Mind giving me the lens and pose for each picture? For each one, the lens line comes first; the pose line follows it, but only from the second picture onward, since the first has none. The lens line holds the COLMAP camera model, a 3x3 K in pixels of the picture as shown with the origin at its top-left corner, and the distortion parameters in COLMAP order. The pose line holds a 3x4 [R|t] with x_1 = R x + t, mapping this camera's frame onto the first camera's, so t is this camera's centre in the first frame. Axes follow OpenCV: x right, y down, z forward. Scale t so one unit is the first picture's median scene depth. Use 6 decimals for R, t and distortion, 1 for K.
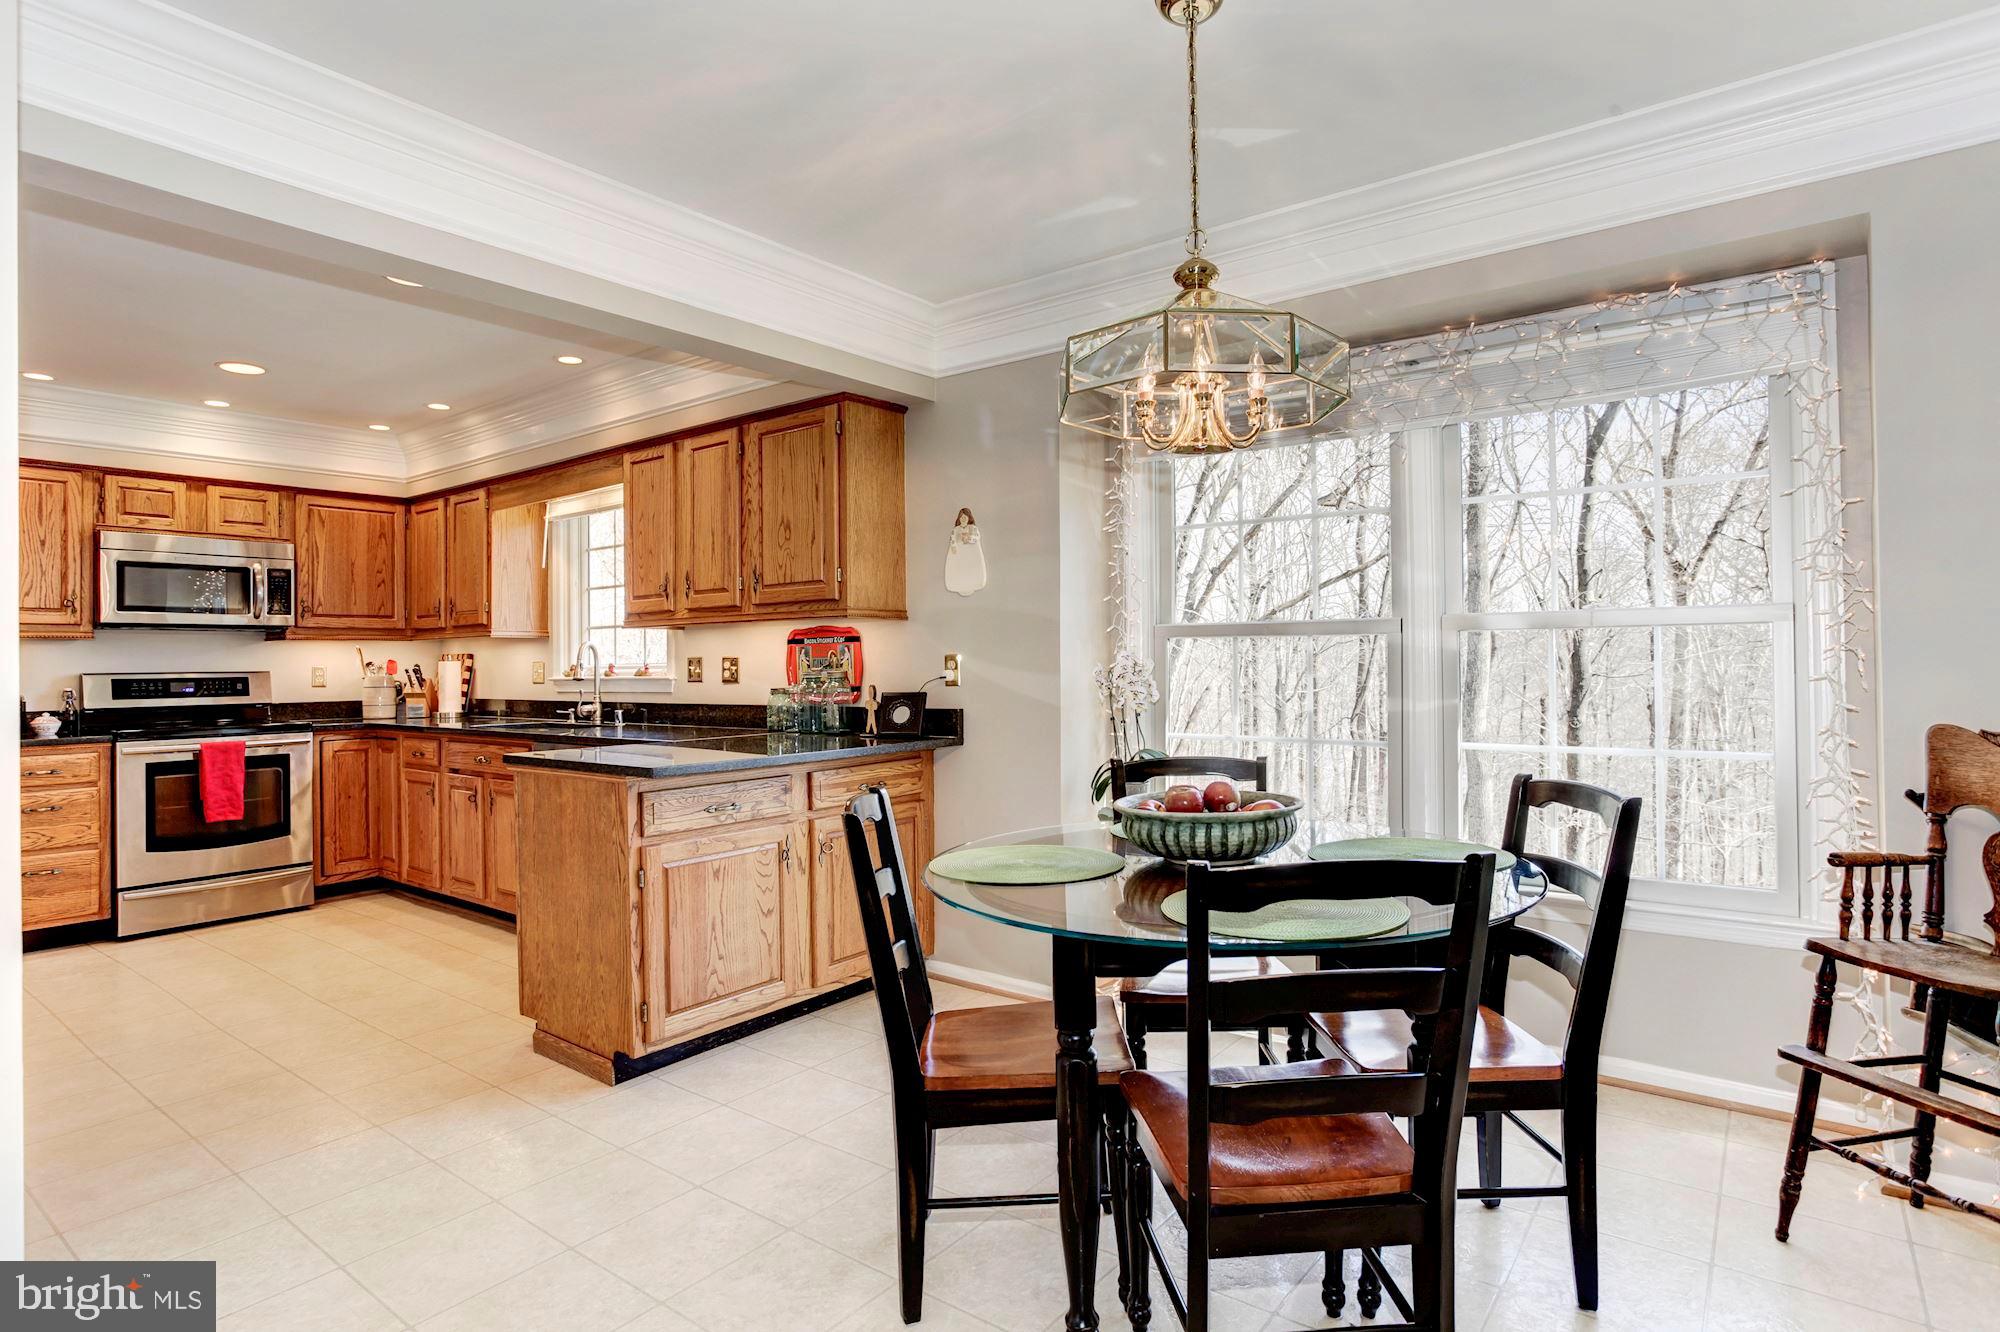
lens RADIAL K [[1054.4, 0, 1005.8], [0, 1054.4, 653.4], [0, 0, 1]] dist [-0.017084, 0.007769]
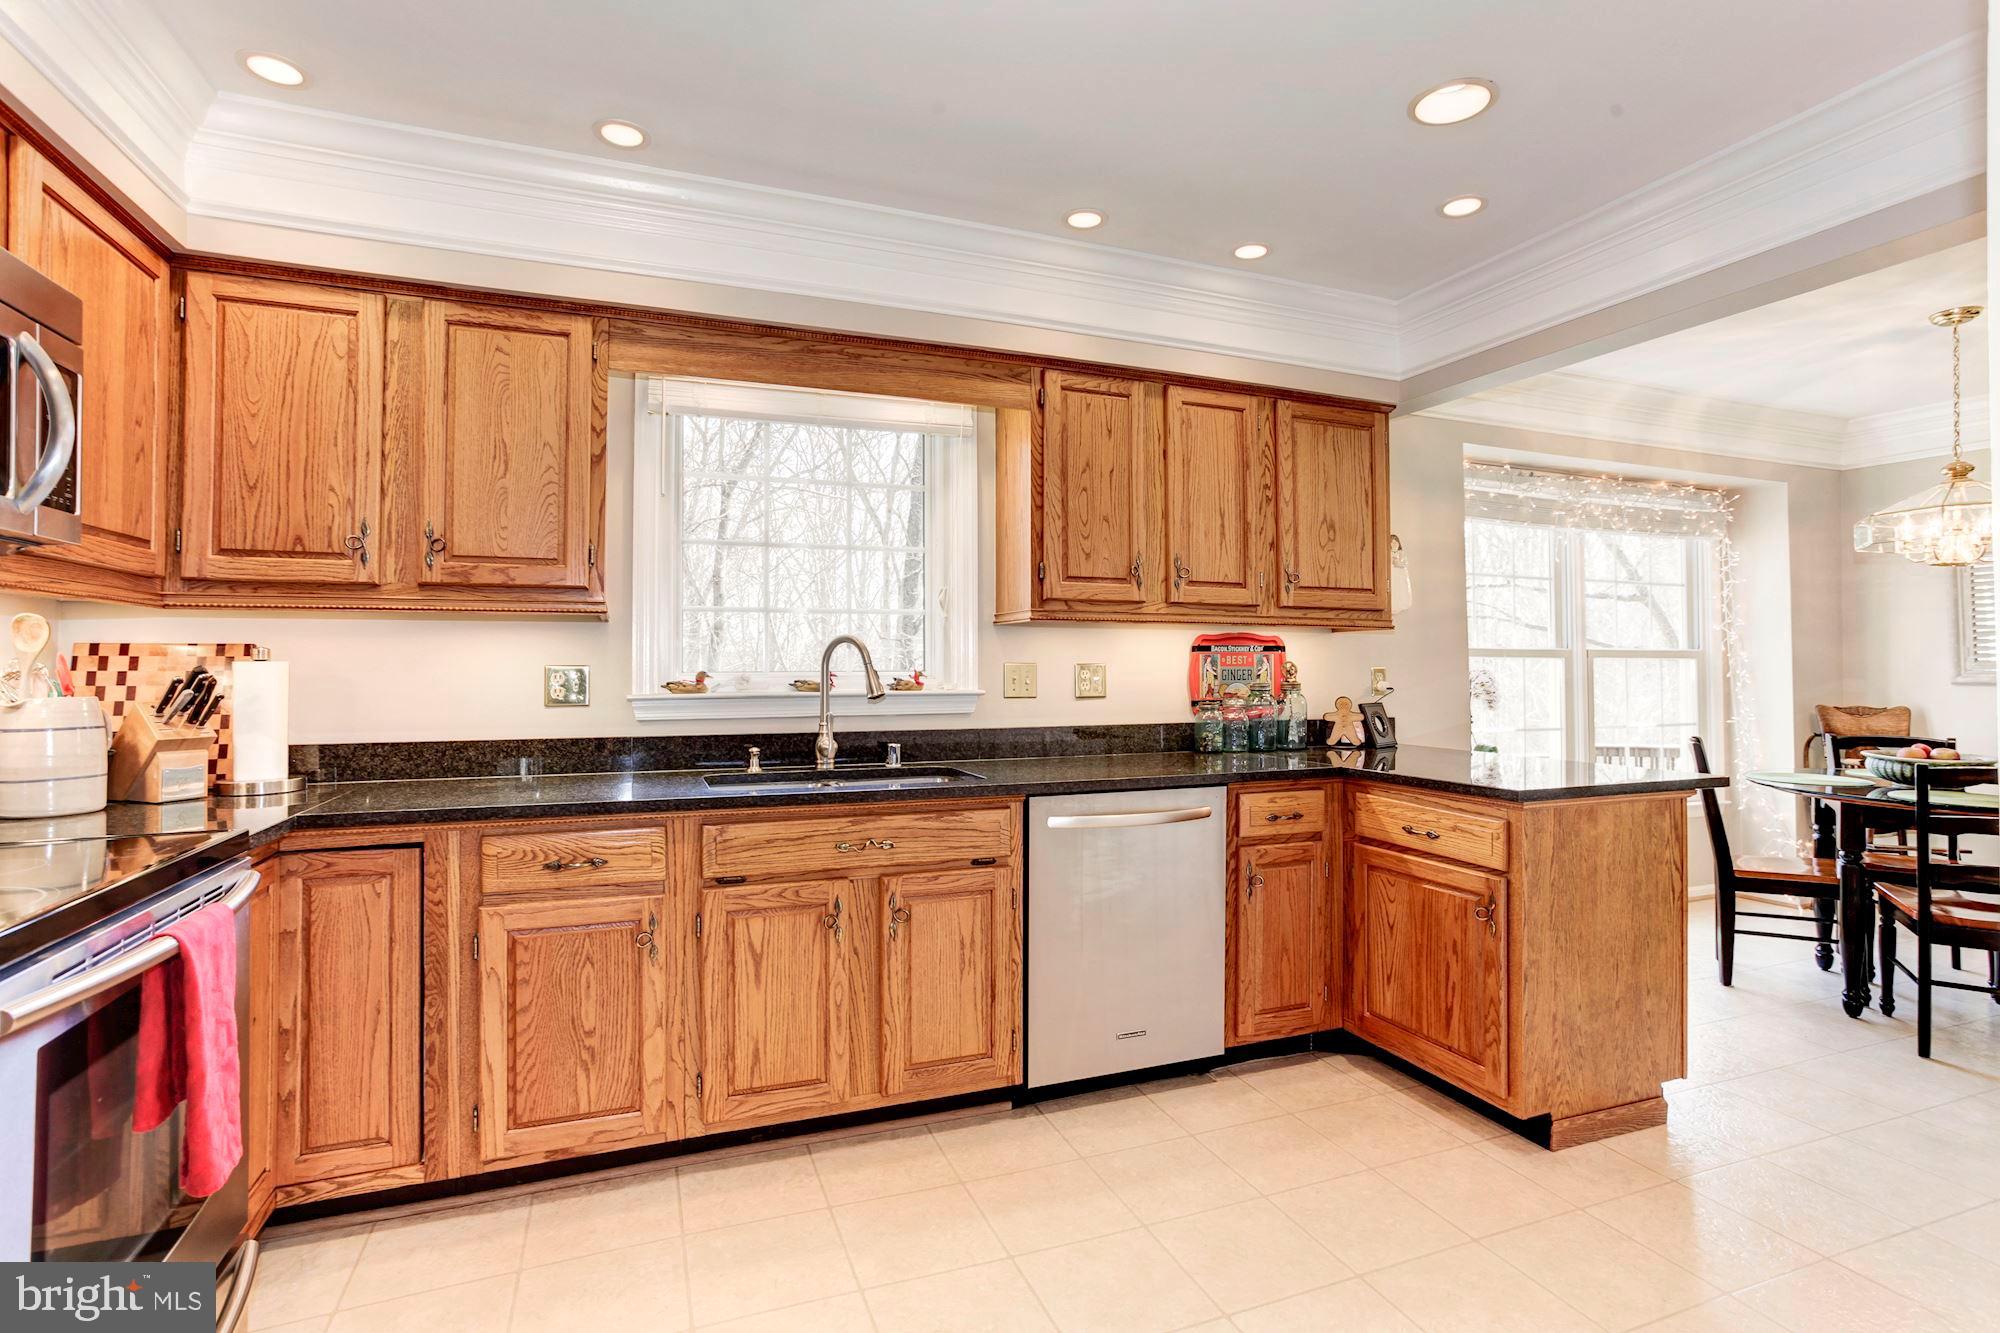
lens RADIAL K [[989.7, 0, 980.8], [0, 989.7, 646.7], [0, 0, 1]] dist [-0.045925, 0.024166]
pose [[0.502361, 0.030192, 0.864131, -0.880386], [-0.014523, 0.999544, -0.026480, 0.010166], [-0.864536, 0.000753, 0.502570, 0.663103]]
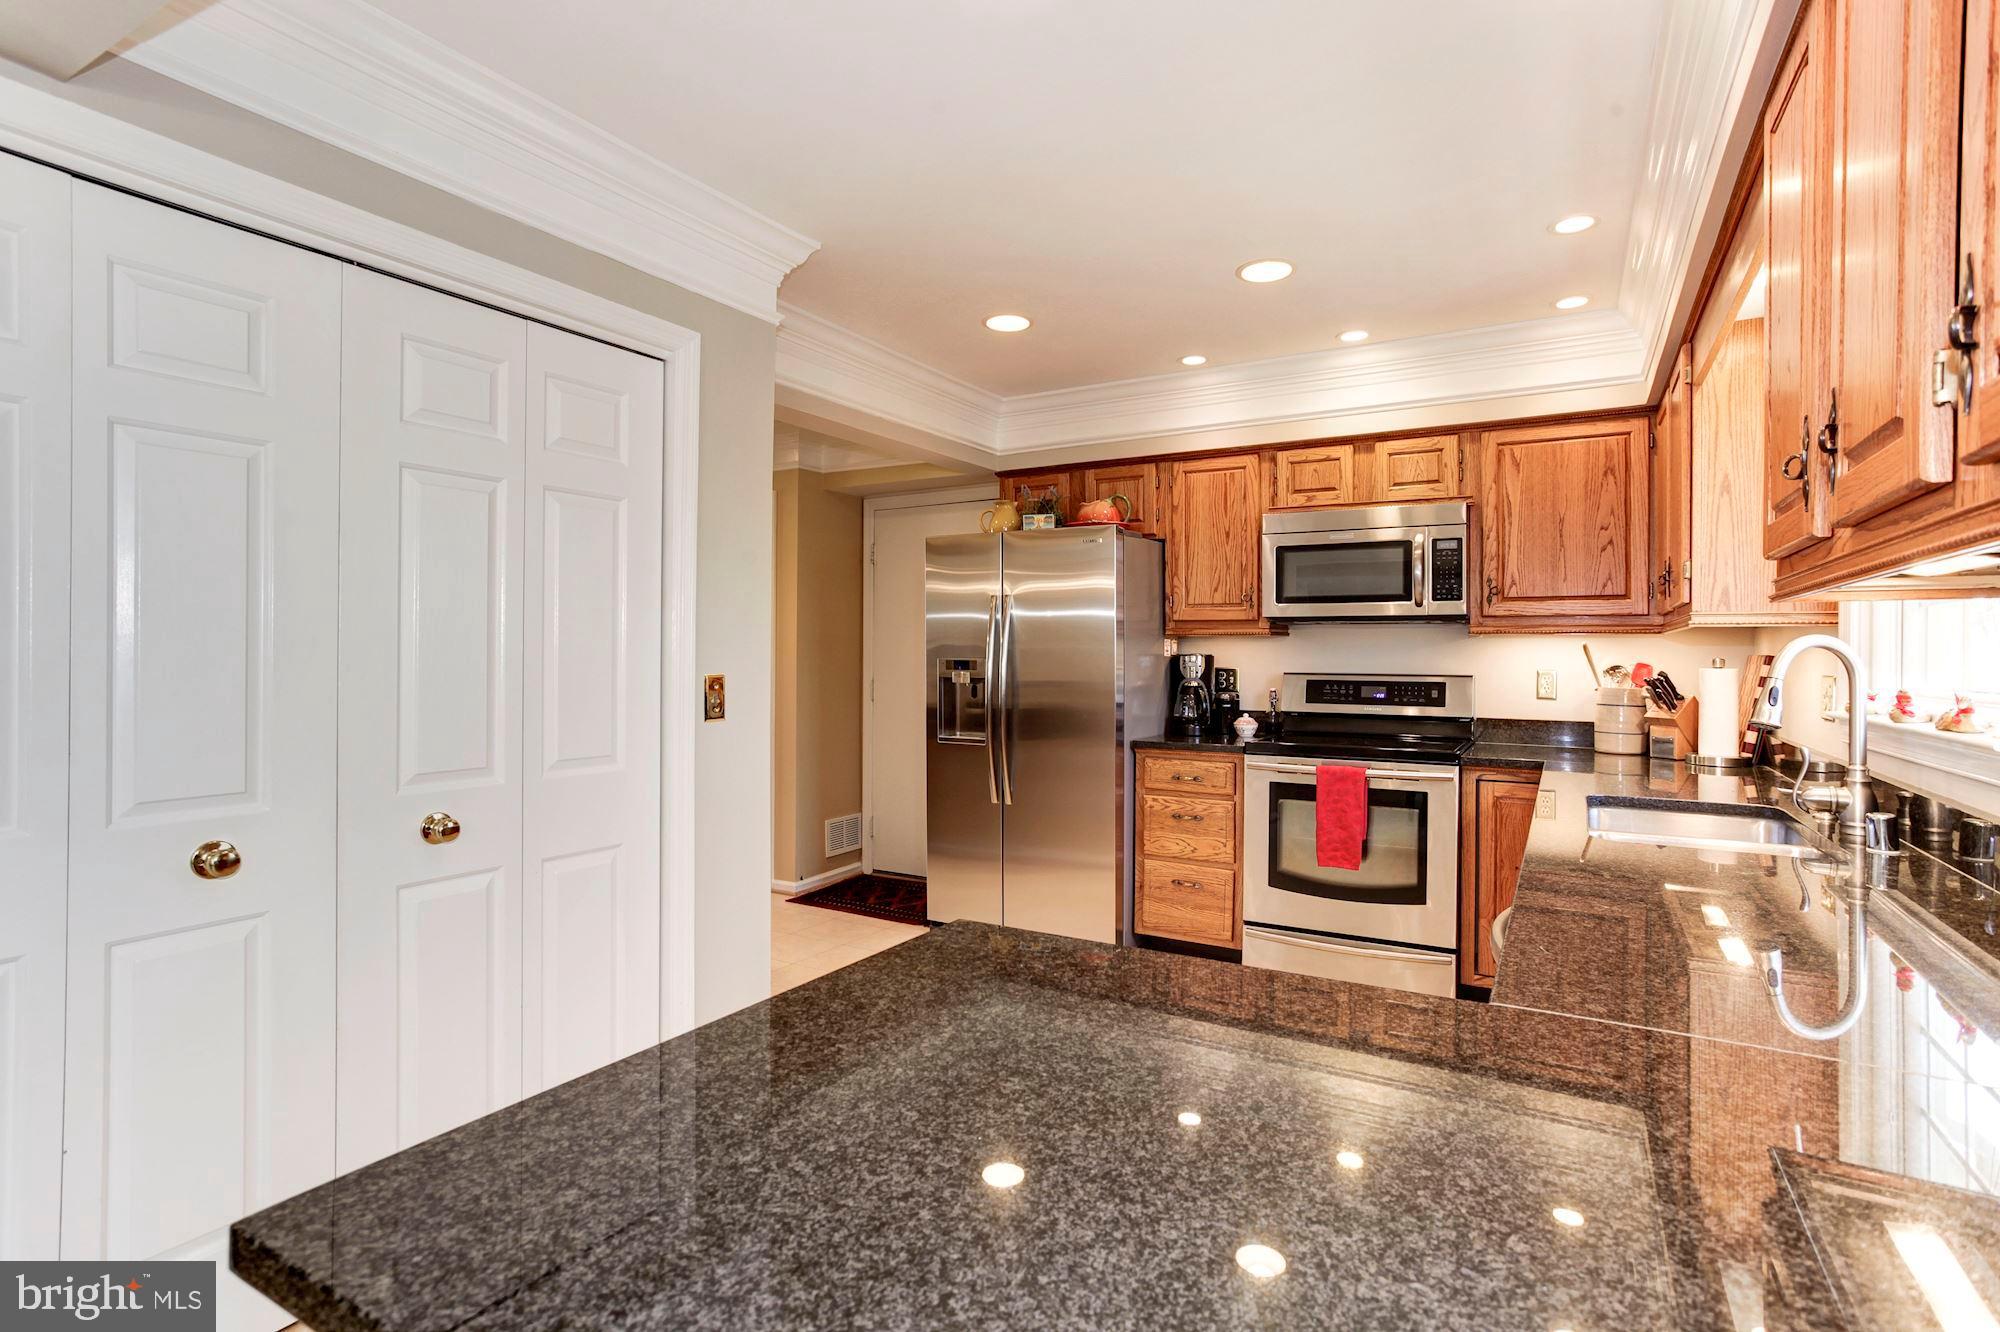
lens RADIAL K [[989.7, 0, 966.5], [0, 989.7, 649.5], [0, 0, 1]] dist [-0.045925, 0.024166]
pose [[0.128646, 0.008990, -0.991650, -0.059158], [0.000862, 0.999958, 0.009177, -0.009745], [0.991690, -0.002035, 0.128633, 0.630748]]
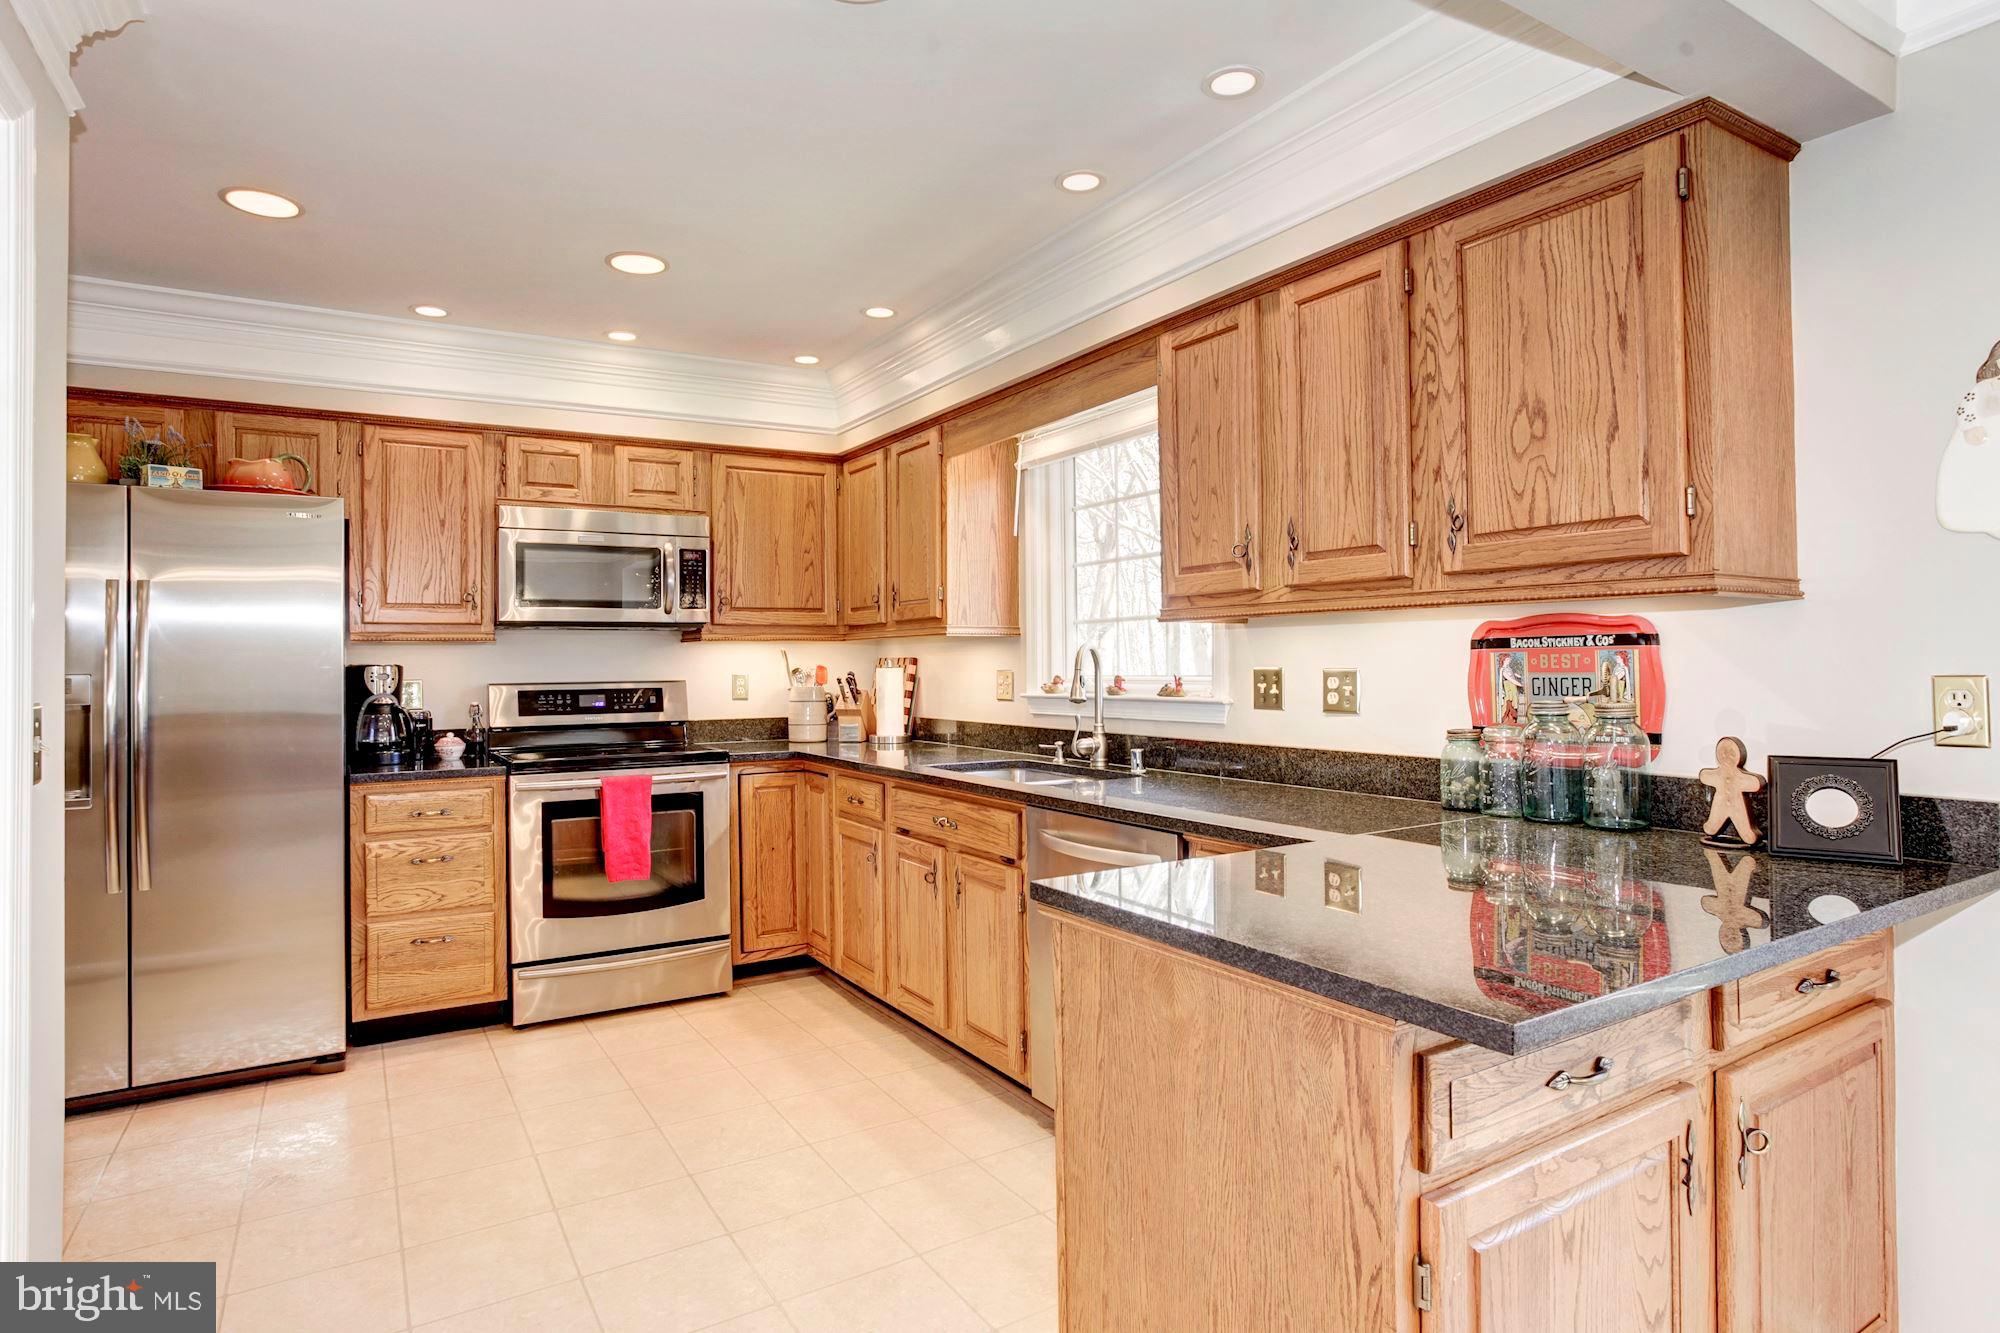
lens RADIAL K [[1105.4, 0, 1023.1], [0, 1105.4, 643.0], [0, 0, 1]] dist [-0.044833, 0.001111]
pose [[0.941180, -0.003560, -0.337887, -0.208357], [0.002694, 0.999992, -0.003034, -0.009118], [0.337895, 0.001945, 0.941182, 0.348146]]
